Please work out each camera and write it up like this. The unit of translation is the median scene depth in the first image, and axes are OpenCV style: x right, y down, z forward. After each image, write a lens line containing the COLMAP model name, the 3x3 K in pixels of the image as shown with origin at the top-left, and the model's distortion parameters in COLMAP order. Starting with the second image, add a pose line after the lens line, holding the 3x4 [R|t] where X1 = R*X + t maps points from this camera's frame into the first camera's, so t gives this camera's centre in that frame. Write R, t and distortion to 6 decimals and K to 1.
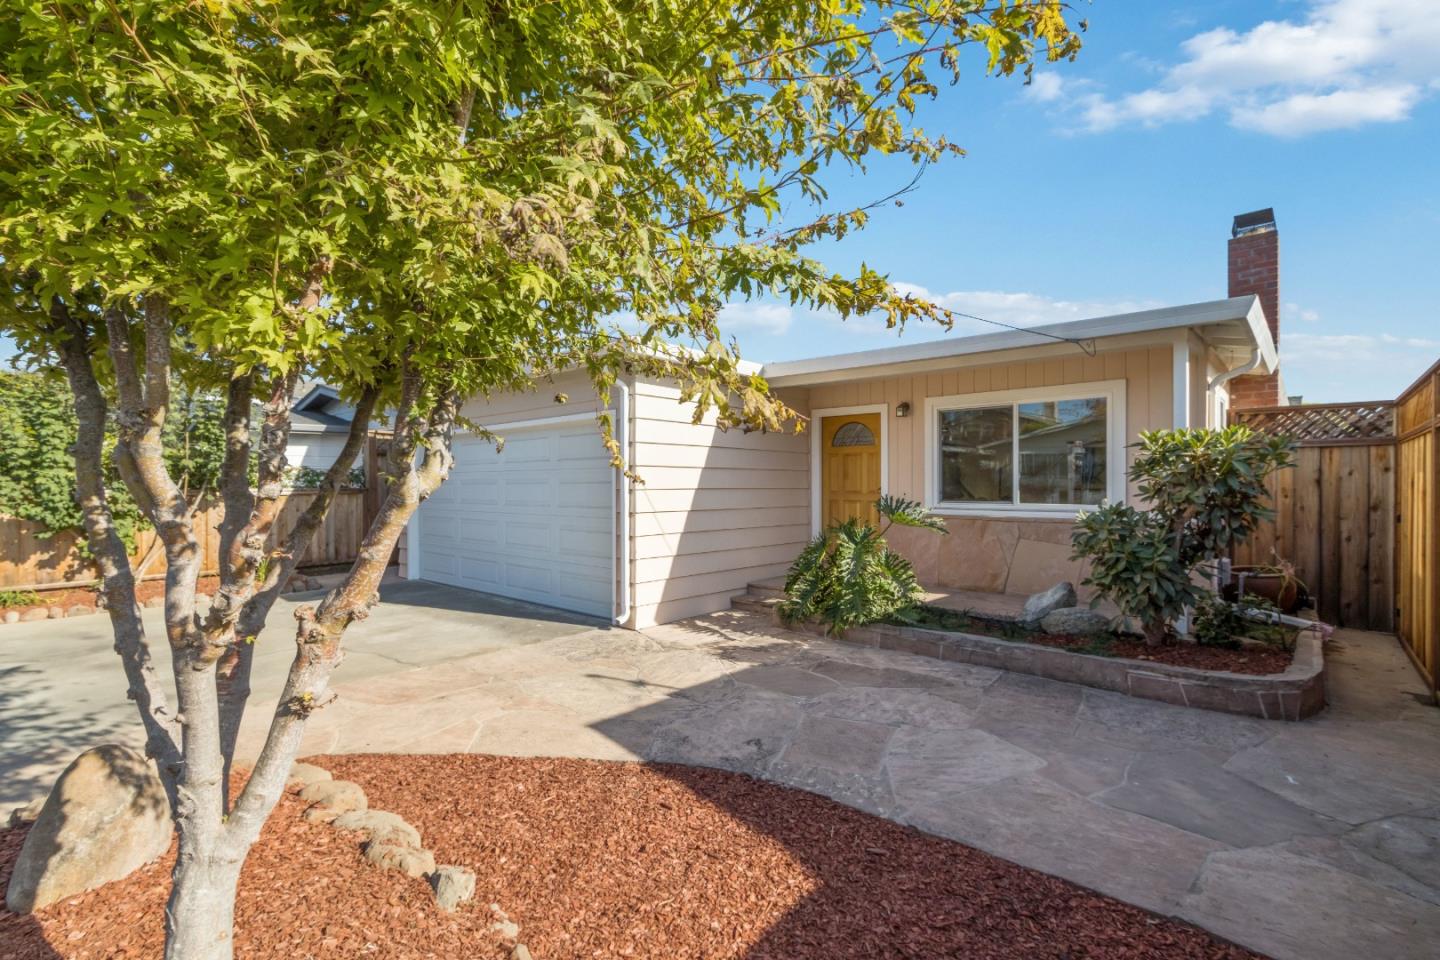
lens RADIAL K [[659.5, 0, 713.6], [0, 659.5, 488.9], [0, 0, 1]] dist [0.001555, 0.000095]
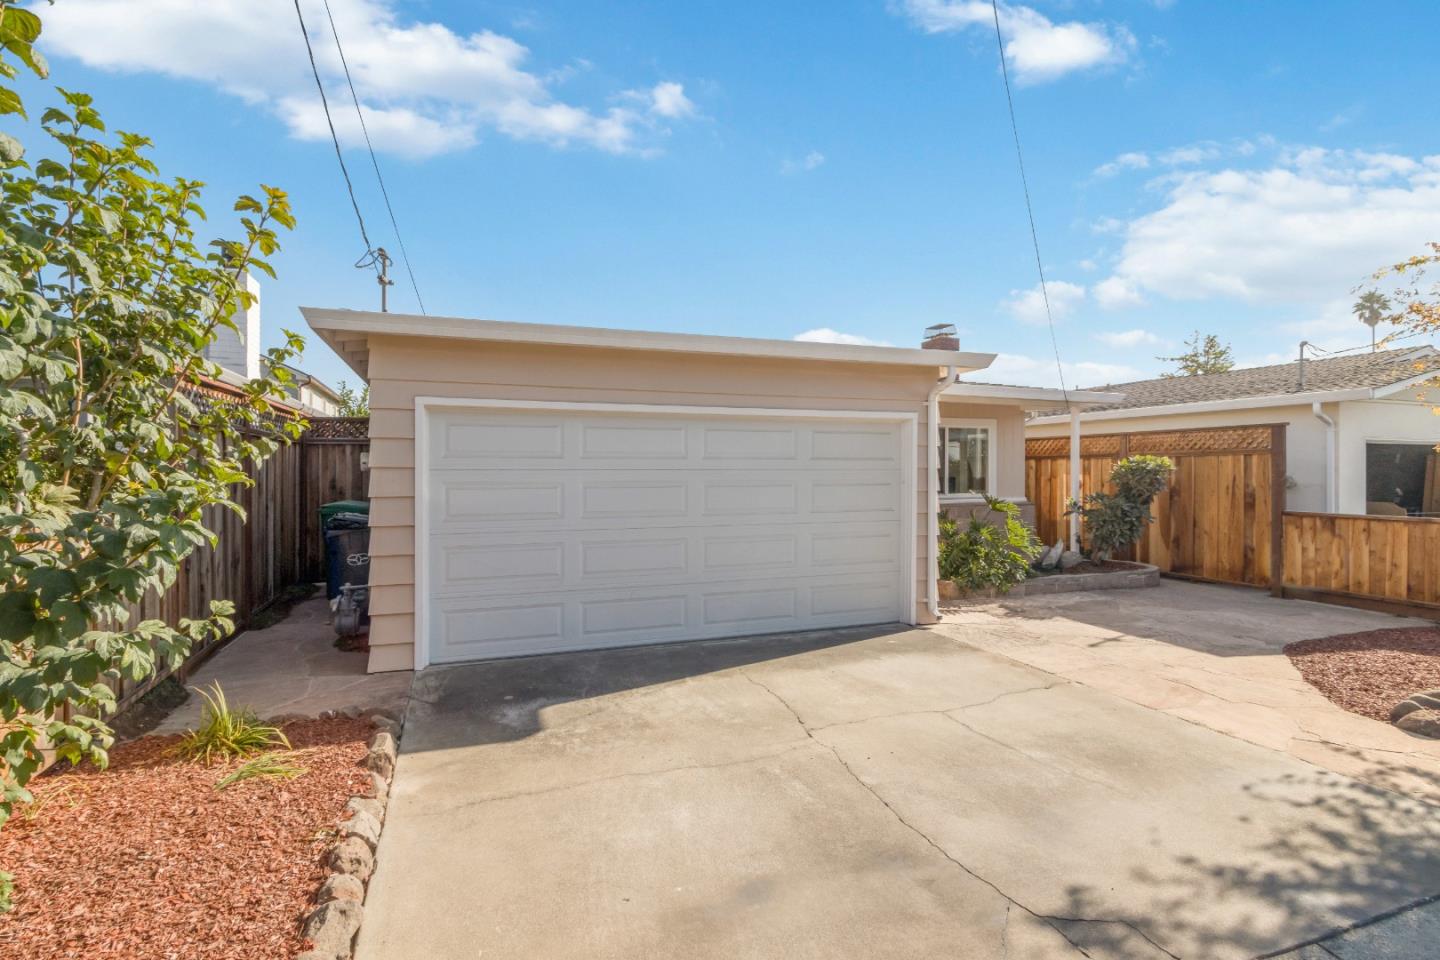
lens RADIAL K [[710.9, 0, 695.0], [0, 710.9, 479.1], [0, 0, 1]] dist [0.003422, 0.000414]
pose [[0.461526, -0.010054, 0.887070, -1.562910], [0.004592, 0.999949, 0.008944, -0.036502], [-0.887115, -0.000054, 0.461549, 0.970618]]
